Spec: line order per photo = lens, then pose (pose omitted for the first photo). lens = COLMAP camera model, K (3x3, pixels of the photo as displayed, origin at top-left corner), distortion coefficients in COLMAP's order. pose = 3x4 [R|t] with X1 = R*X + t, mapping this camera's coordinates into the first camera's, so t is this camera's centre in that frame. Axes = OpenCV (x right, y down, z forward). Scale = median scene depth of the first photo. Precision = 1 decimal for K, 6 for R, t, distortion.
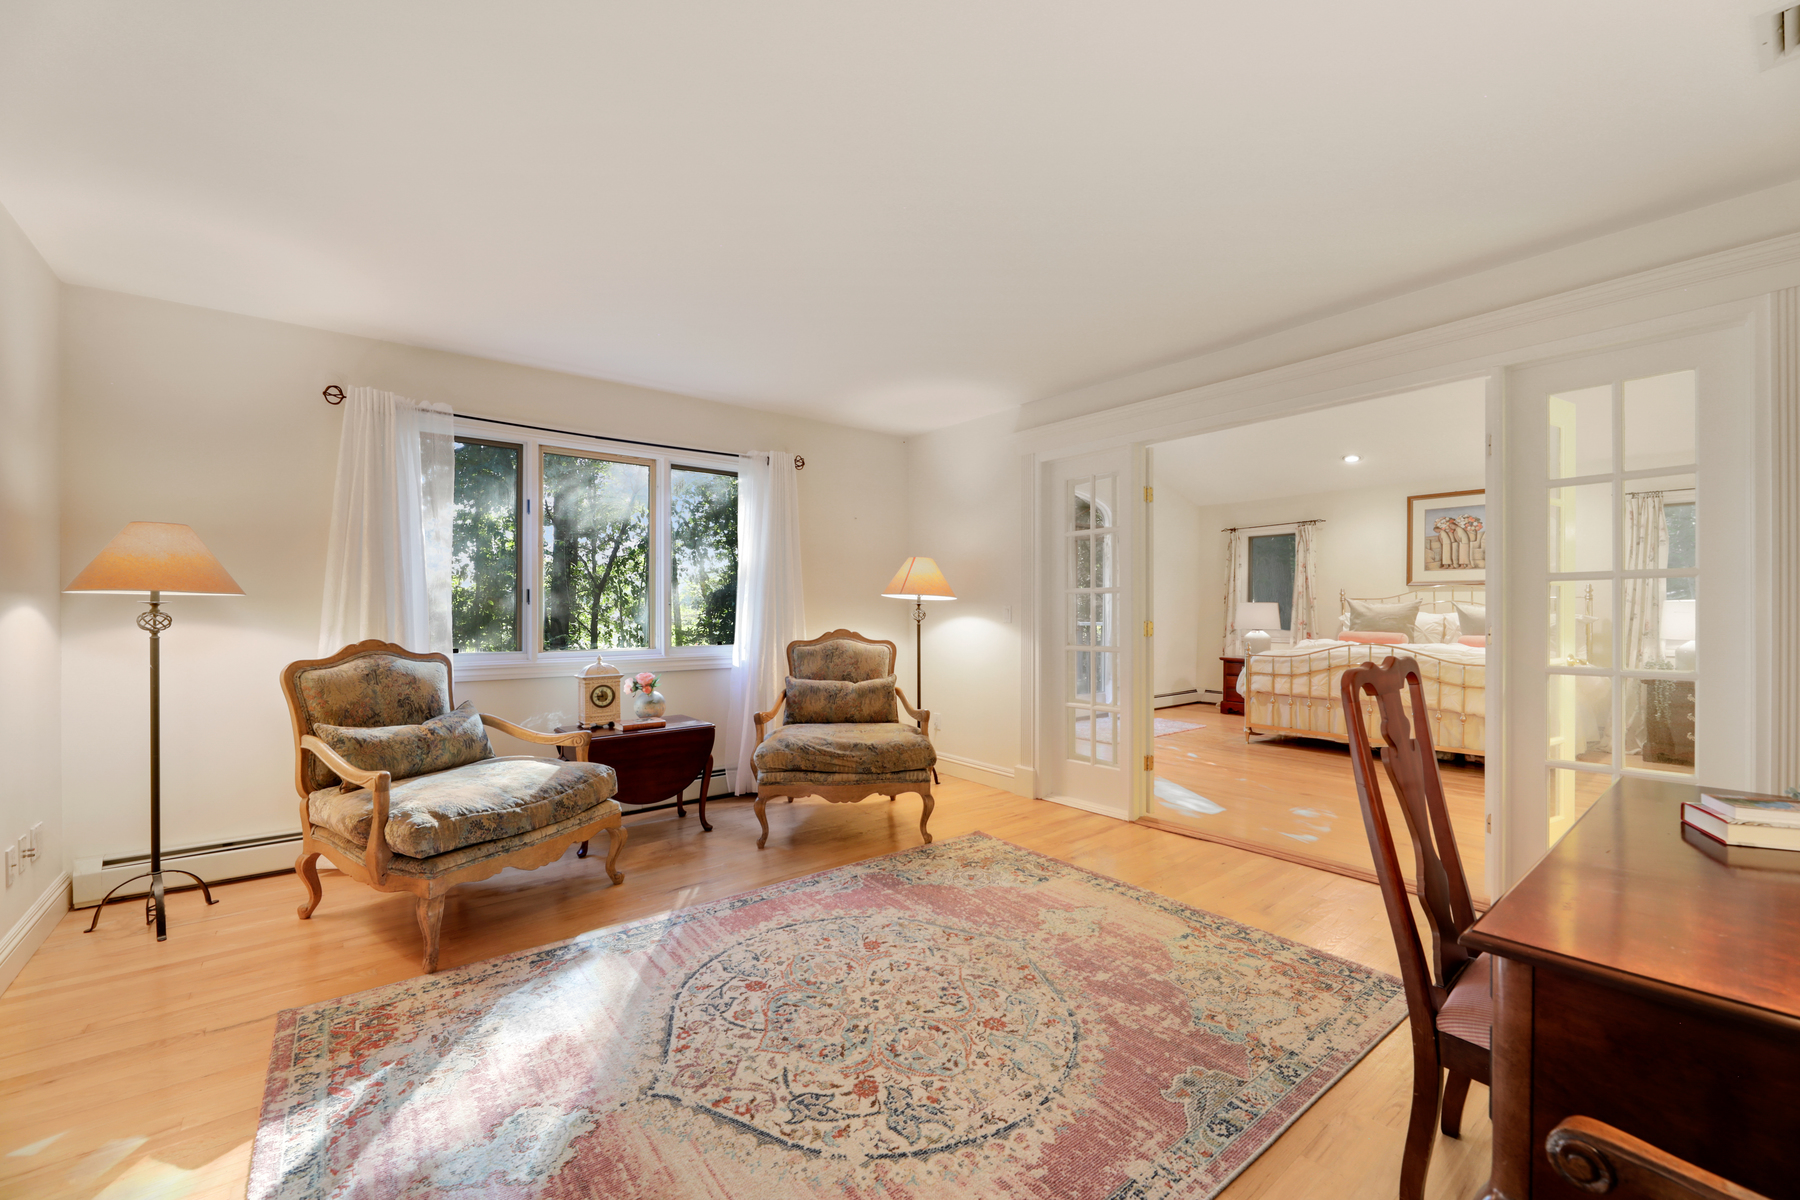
lens RADIAL K [[732.0, 0, 896.3], [0, 732.0, 609.8], [0, 0, 1]] dist [-0.000289, -0.000218]
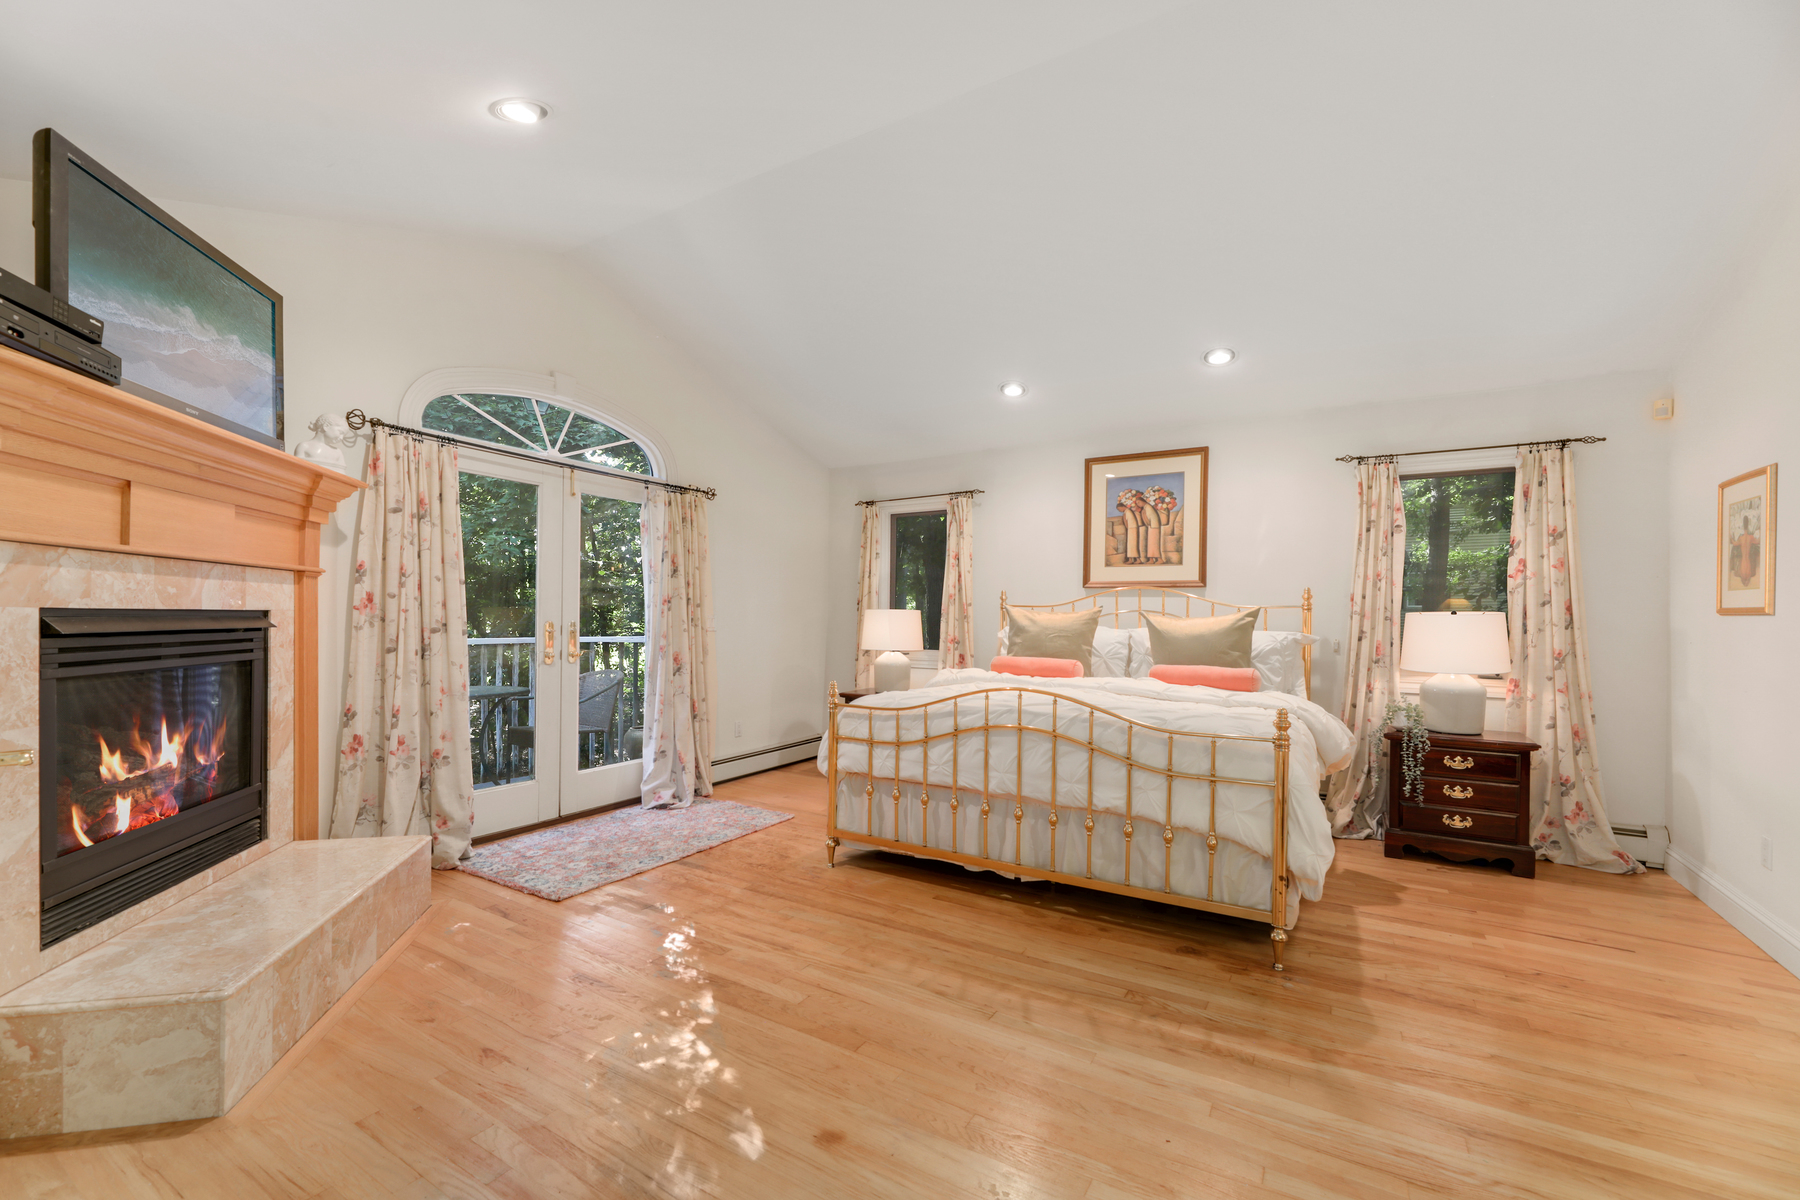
lens RADIAL K [[730.5, 0, 892.6], [0, 730.5, 619.1], [0, 0, 1]] dist [0.000776, -0.000174]
pose [[0.940105, 0.007295, 0.340808, 0.305361], [-0.008777, 0.999958, 0.002806, -0.003623], [-0.340773, -0.005629, 0.940129, 0.429518]]
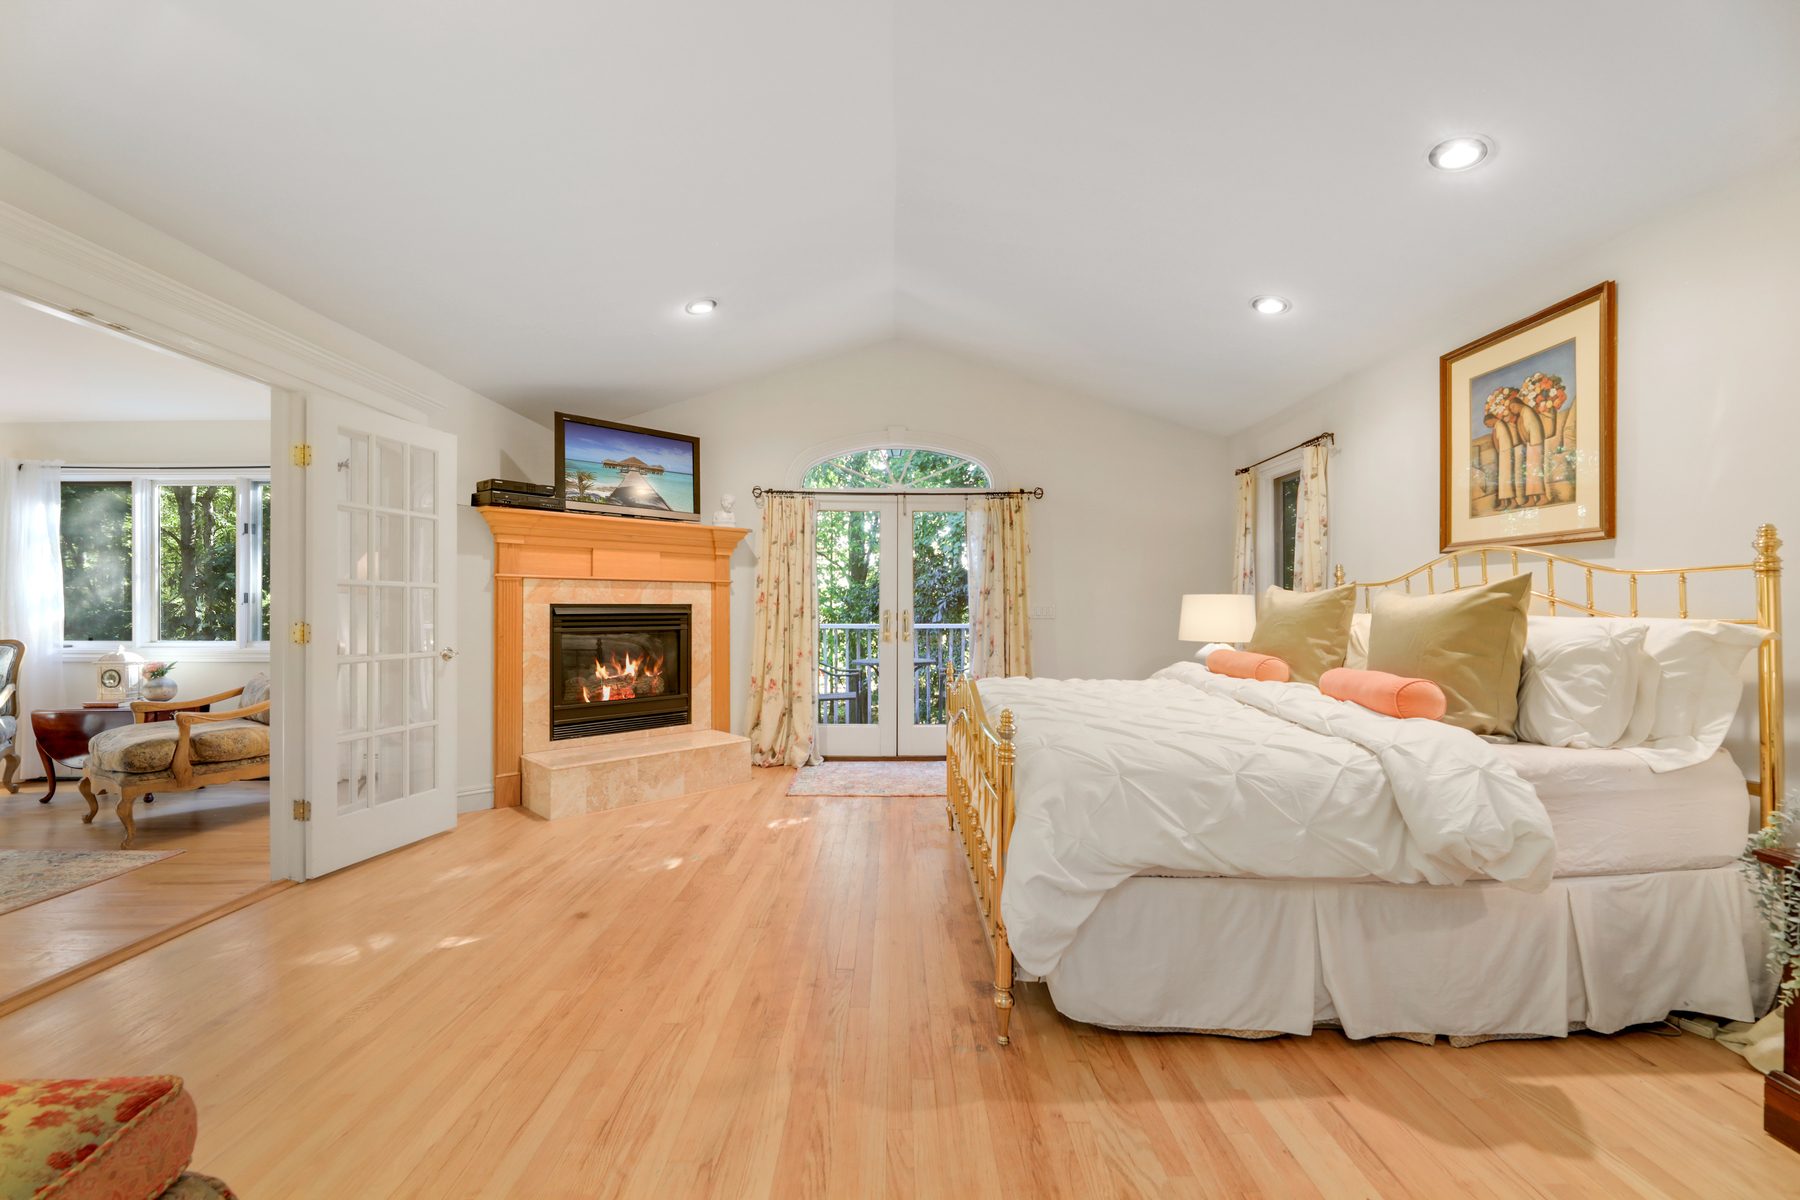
lens RADIAL K [[731.0, 0, 894.6], [0, 731.0, 601.9], [0, 0, 1]] dist [0.000933, -0.006086]
pose [[0.778424, -0.007051, -0.627699, 0.749973], [0.001867, 0.999958, -0.008917, 0.000592], [0.627736, 0.005770, 0.778405, 0.454960]]
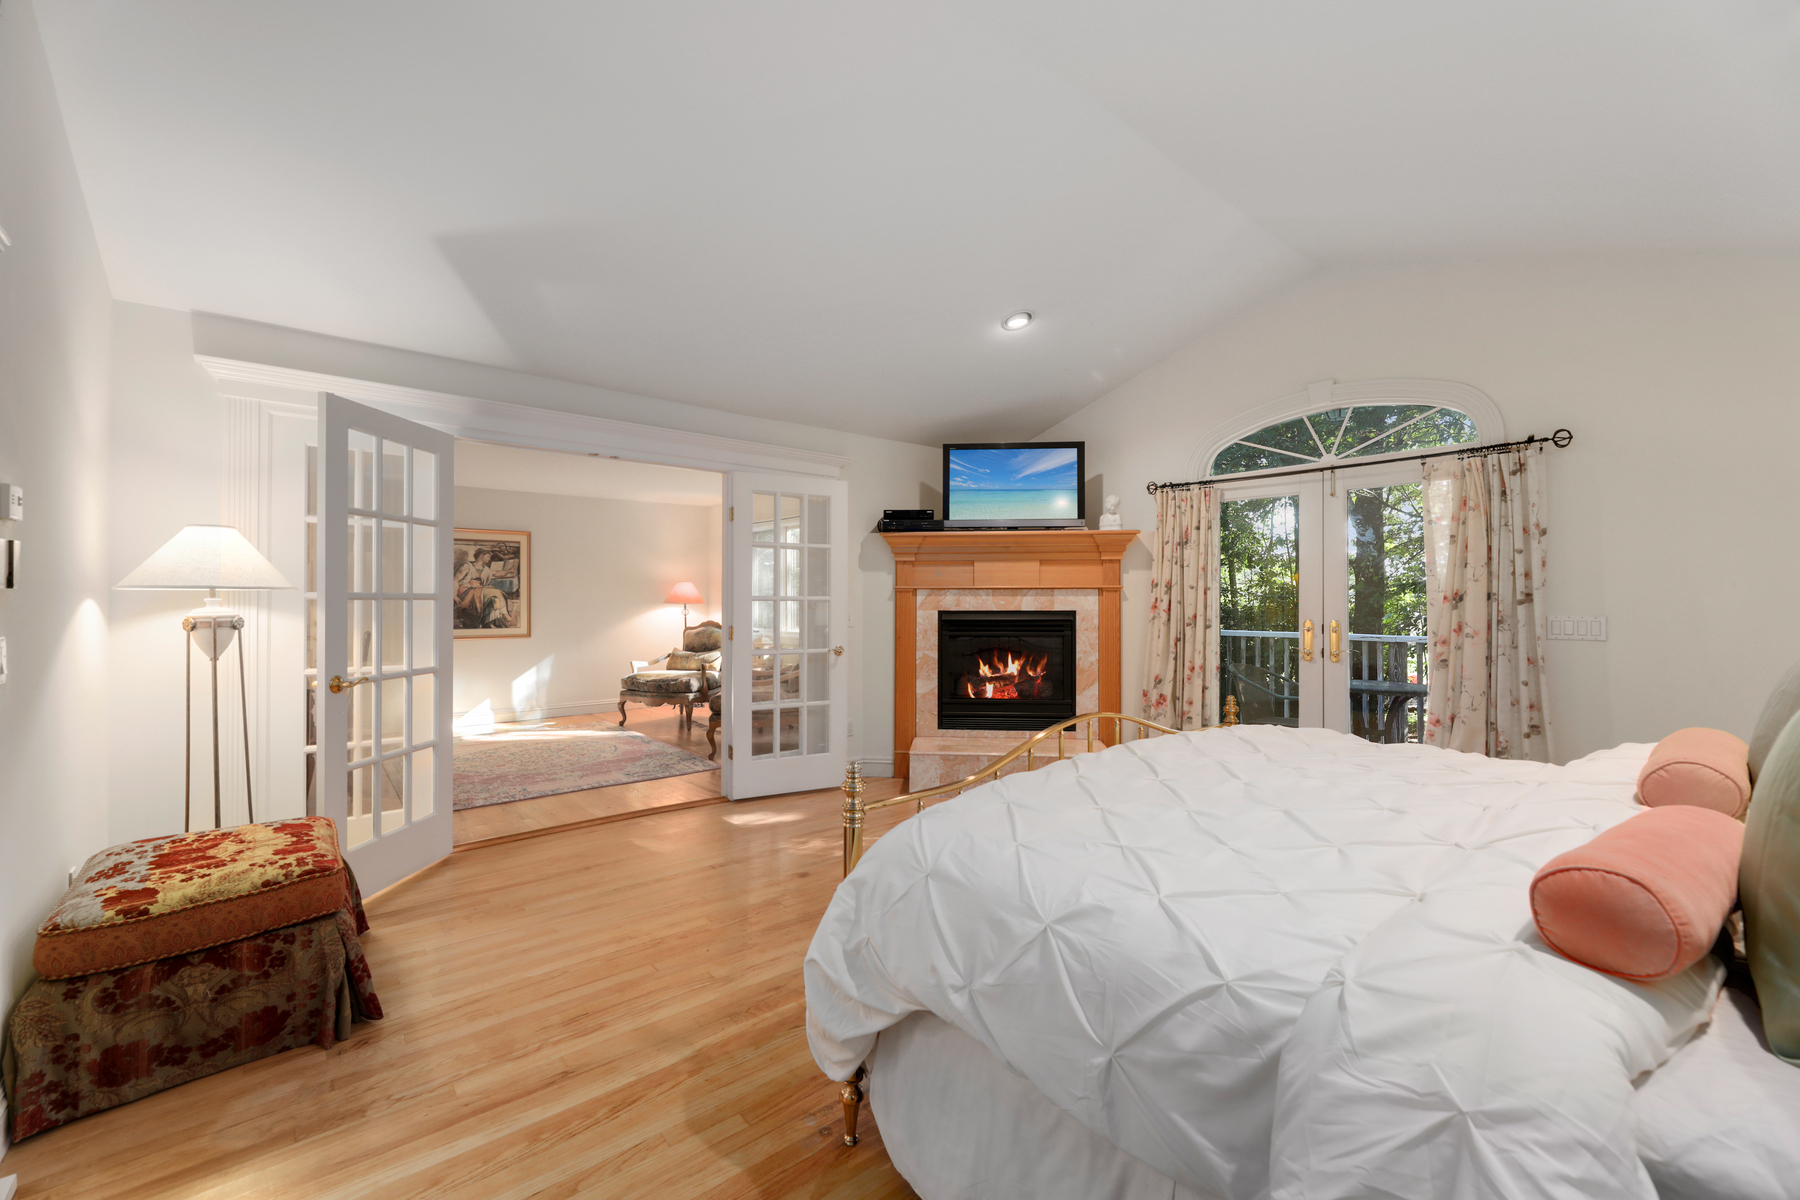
lens RADIAL K [[727.9, 0, 905.3], [0, 727.9, 592.1], [0, 0, 1]] dist [-0.001776, -0.000234]
pose [[0.023982, -0.010809, -0.999654, 0.851410], [-0.000180, 0.999941, -0.010817, -0.014635], [0.999712, 0.000439, 0.023978, 0.711601]]
